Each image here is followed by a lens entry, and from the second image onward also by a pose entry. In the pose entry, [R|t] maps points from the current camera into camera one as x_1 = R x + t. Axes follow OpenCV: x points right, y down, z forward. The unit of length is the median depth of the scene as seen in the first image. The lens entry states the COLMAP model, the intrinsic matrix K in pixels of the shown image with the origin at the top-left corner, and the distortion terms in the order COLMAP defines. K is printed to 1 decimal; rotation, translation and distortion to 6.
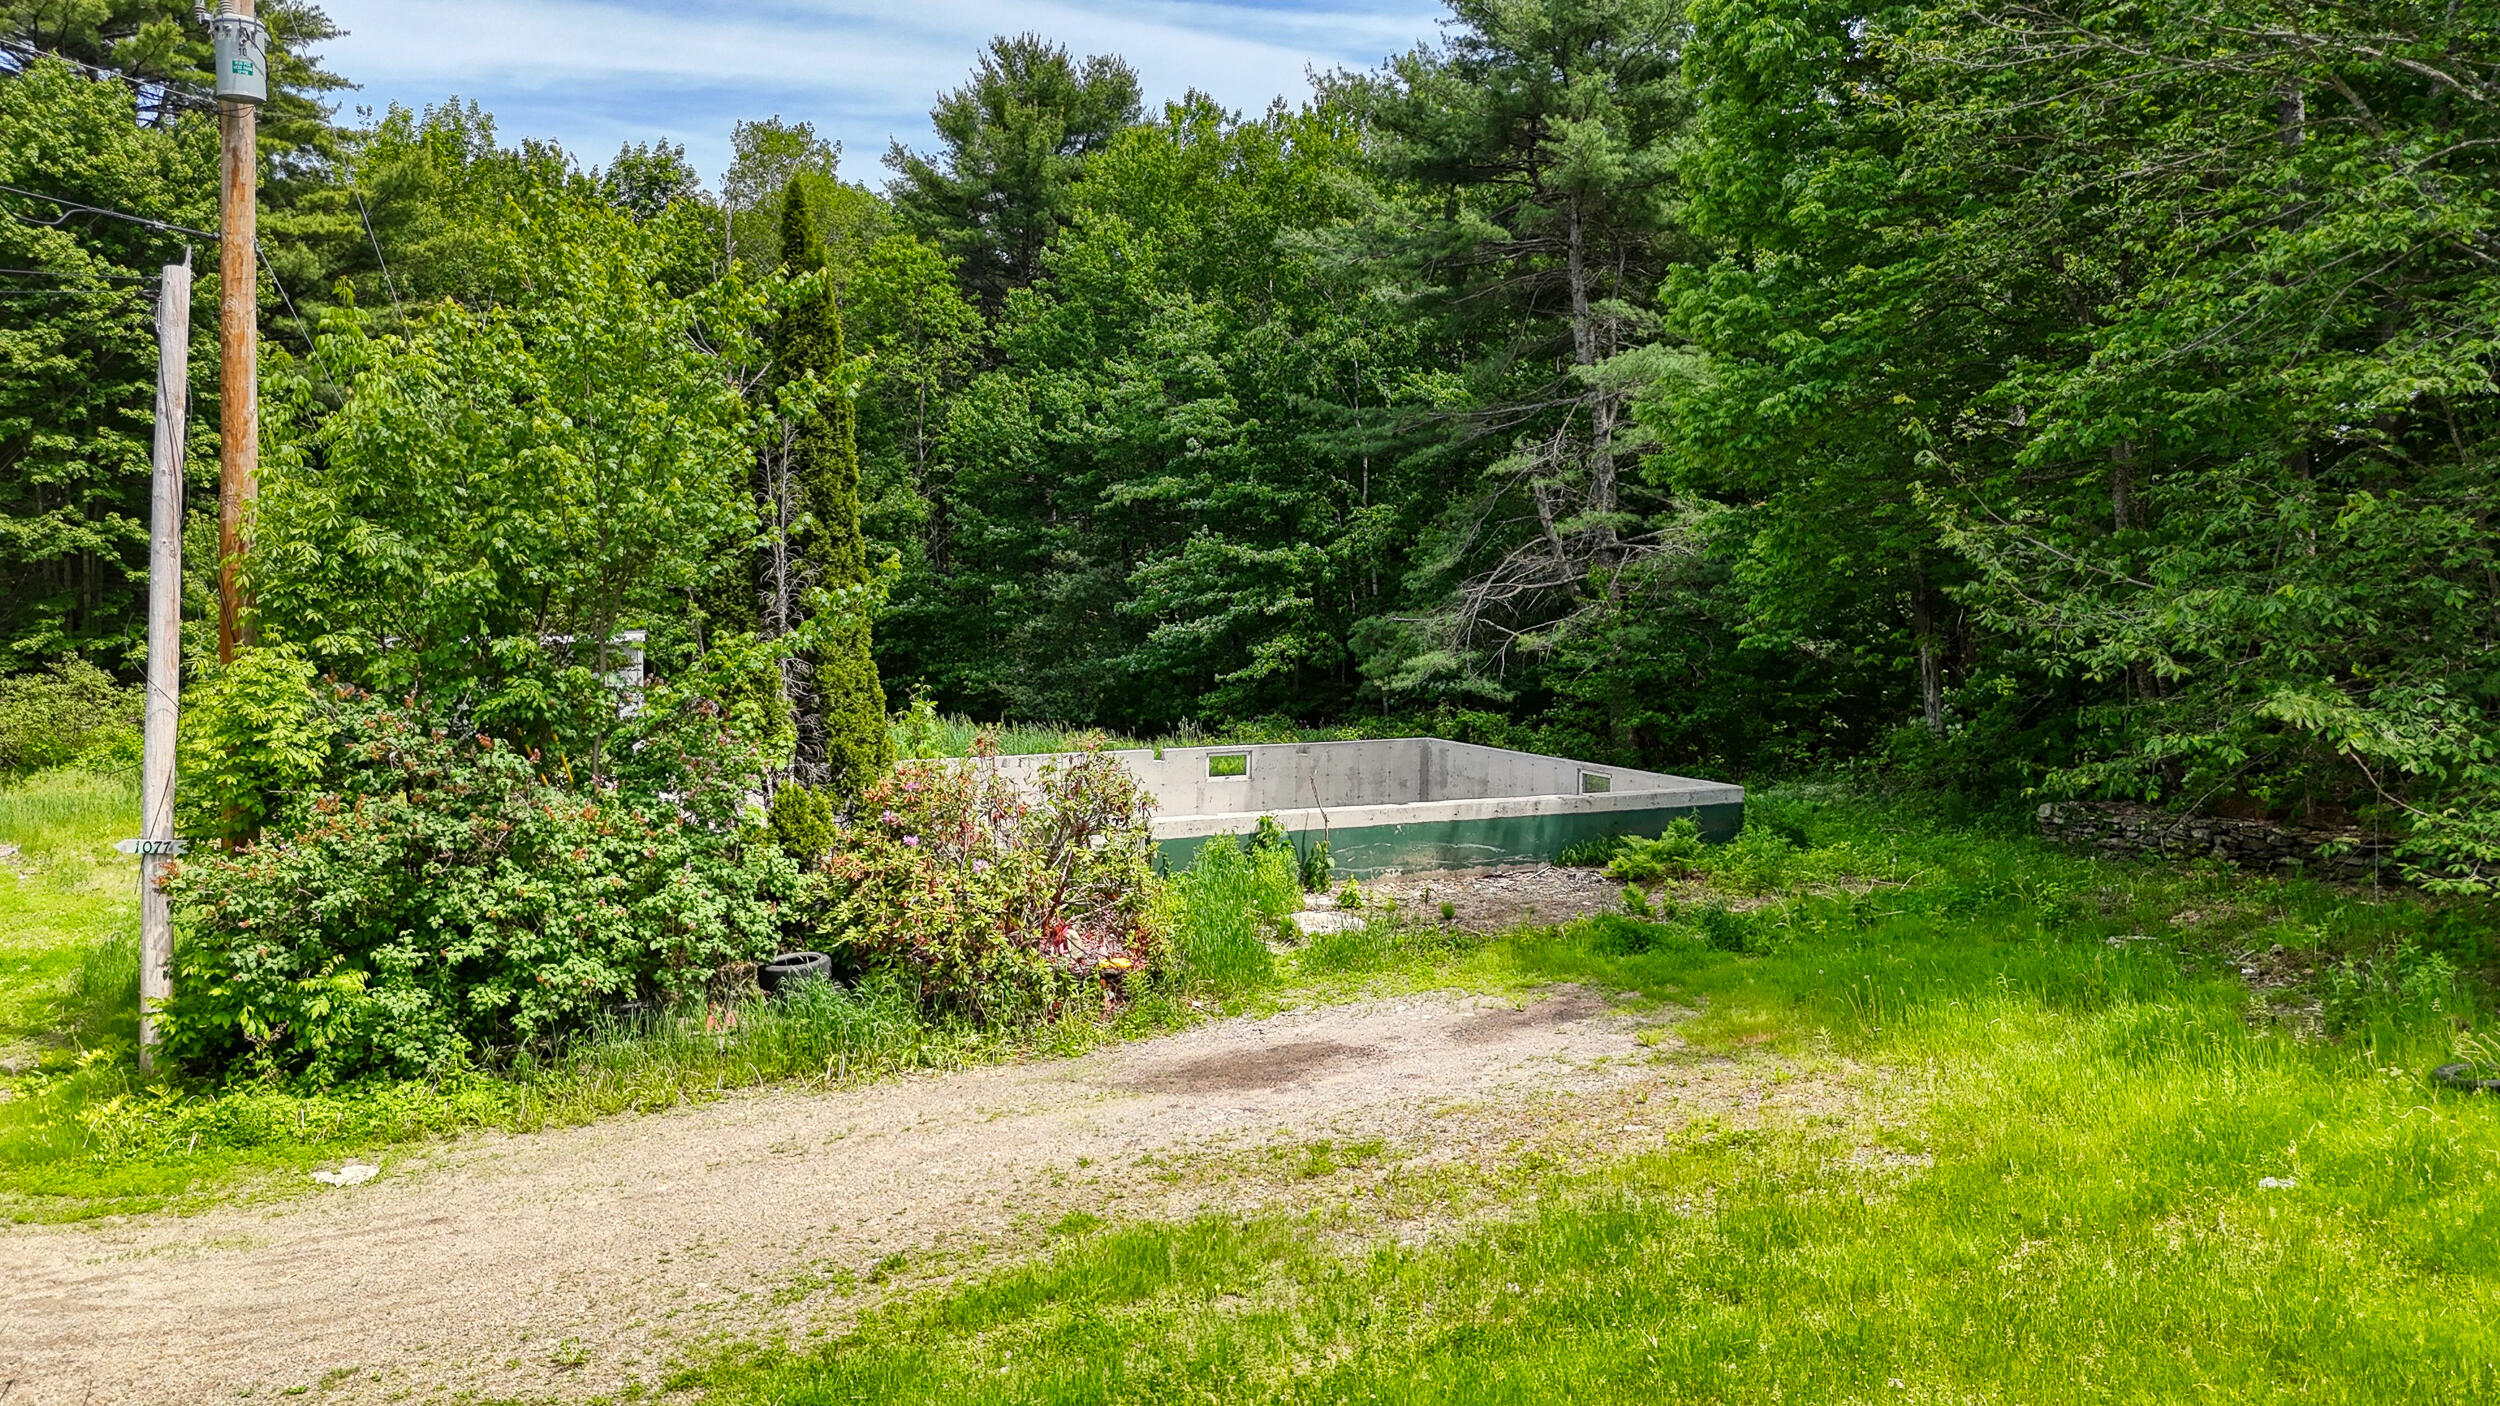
lens RADIAL K [[1846.4, 0, 1258.2], [0, 1846.4, 716.4], [0, 0, 1]] dist [0.072692, -0.077917]
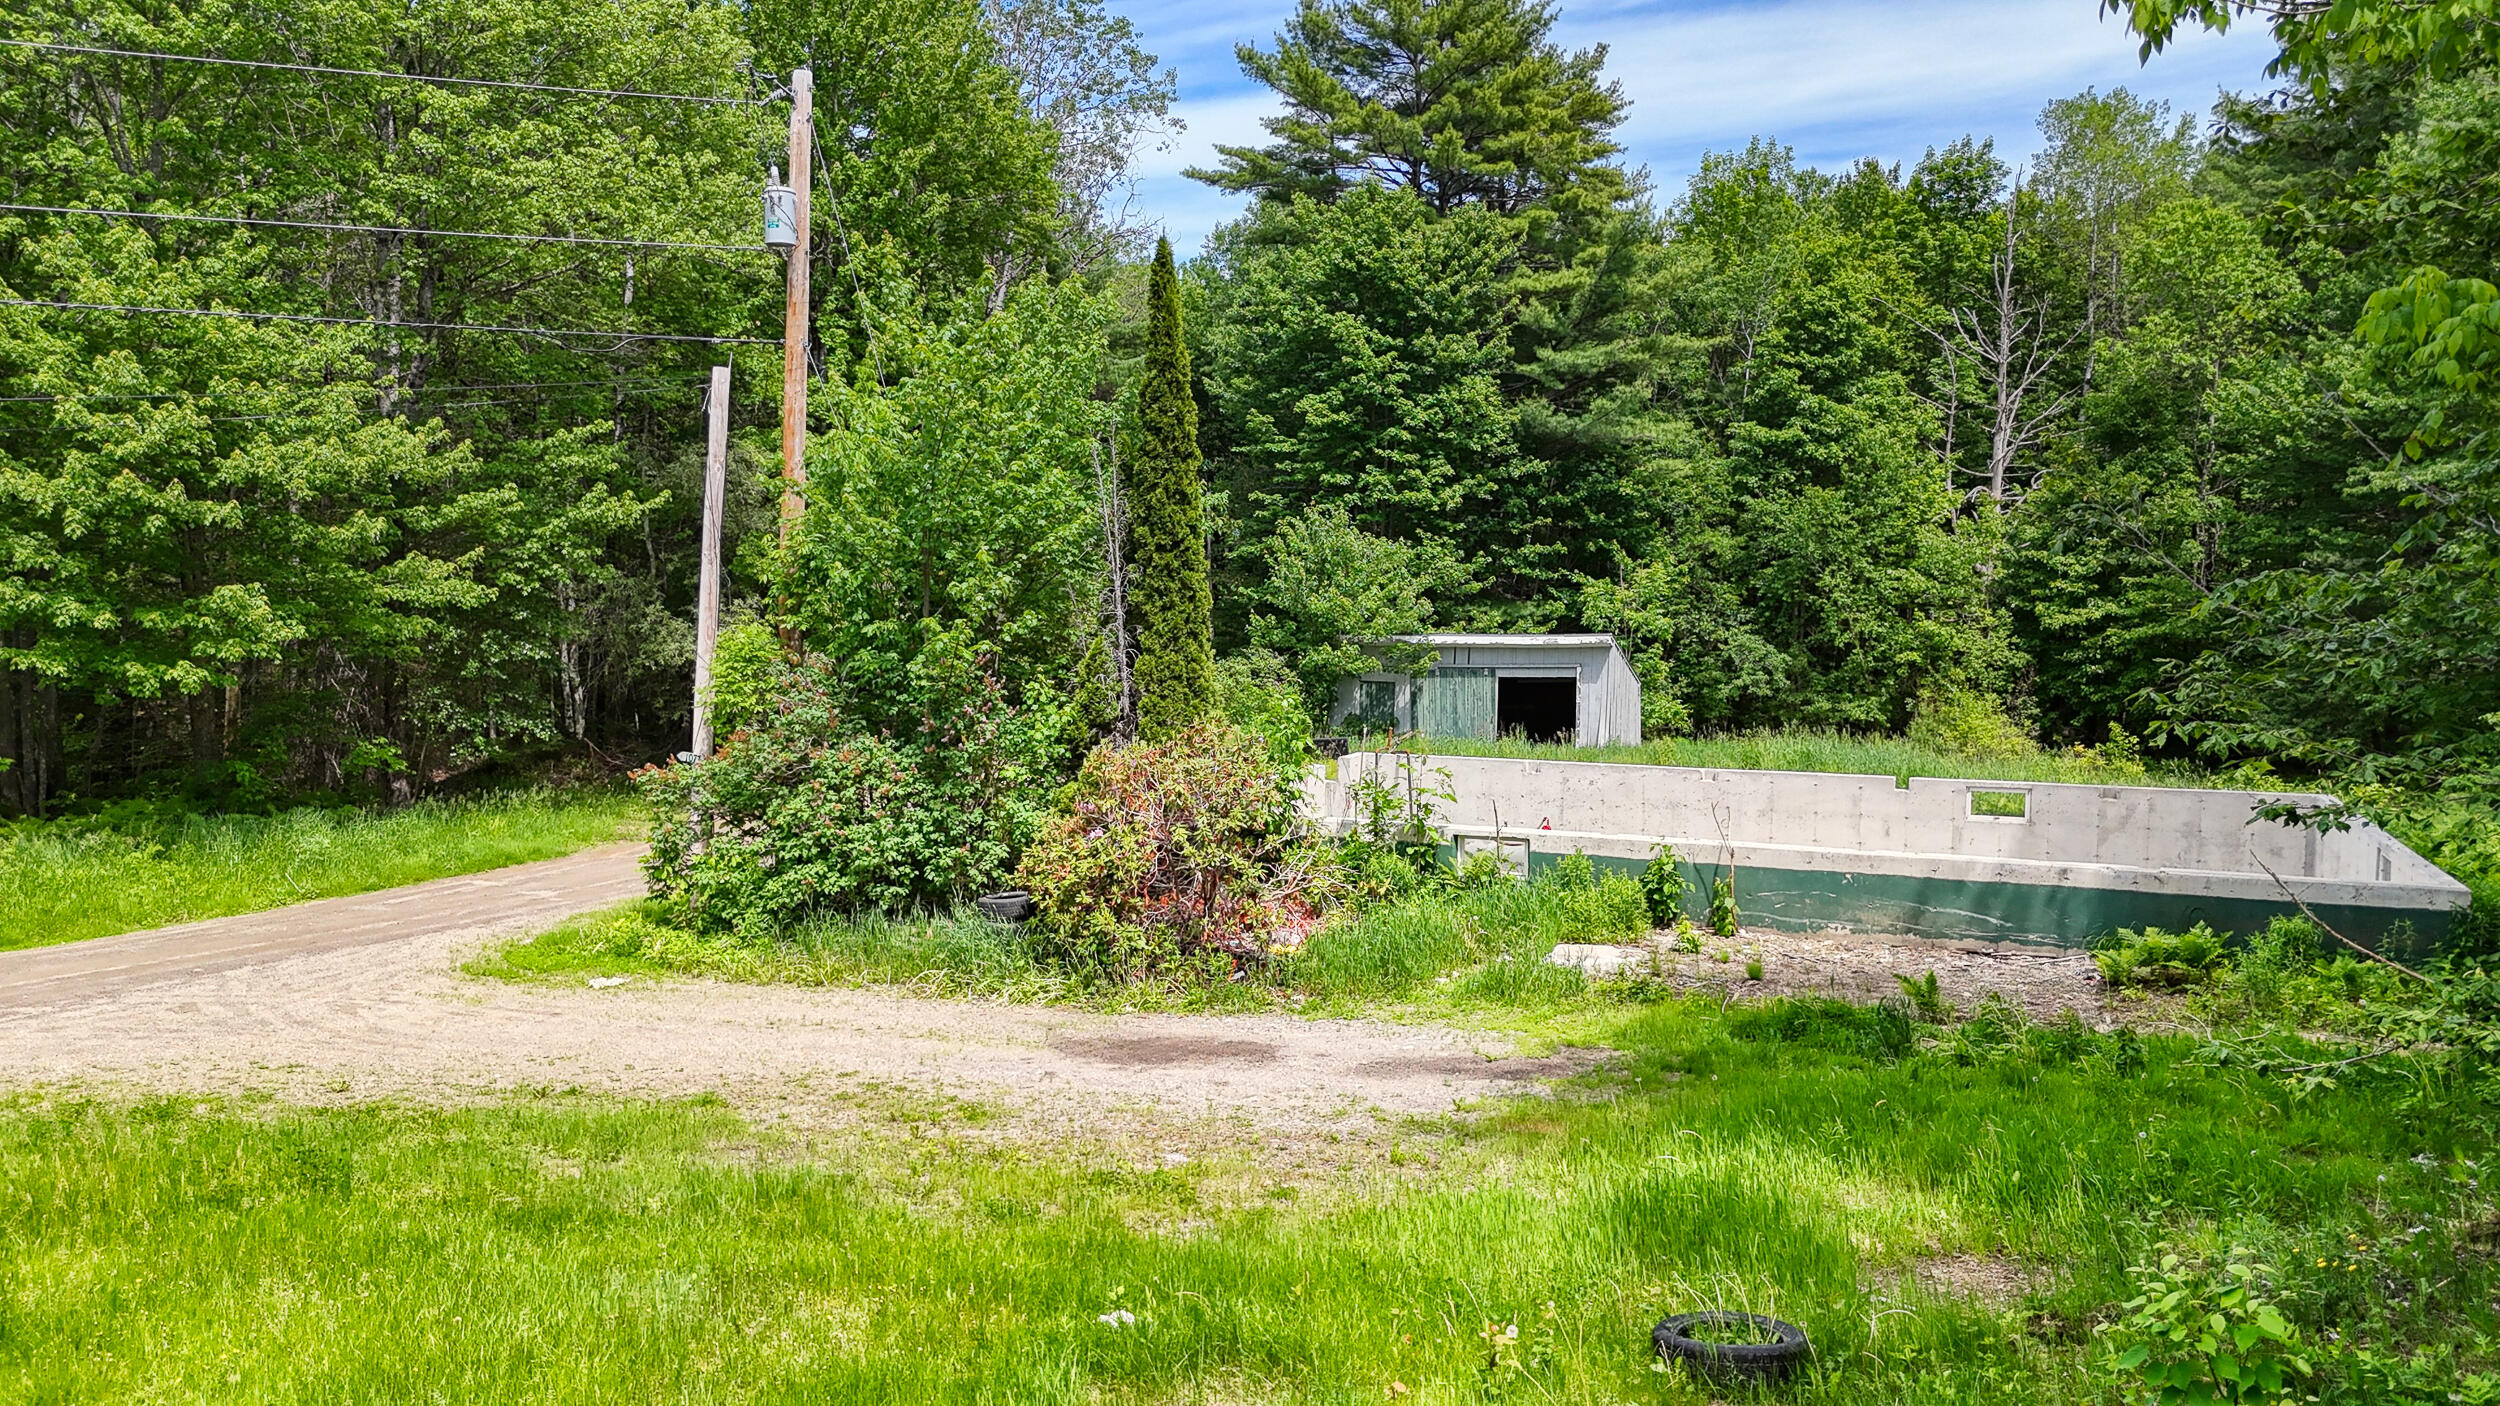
lens RADIAL K [[1846.4, 0, 1236.6], [0, 1846.4, 706.8], [0, 0, 1]] dist [0.072692, -0.077917]
pose [[0.657674, 0.053198, -0.751422, 0.270143], [-0.061166, 0.997981, 0.017118, -0.007617], [0.750815, 0.034703, 0.659600, 0.115014]]
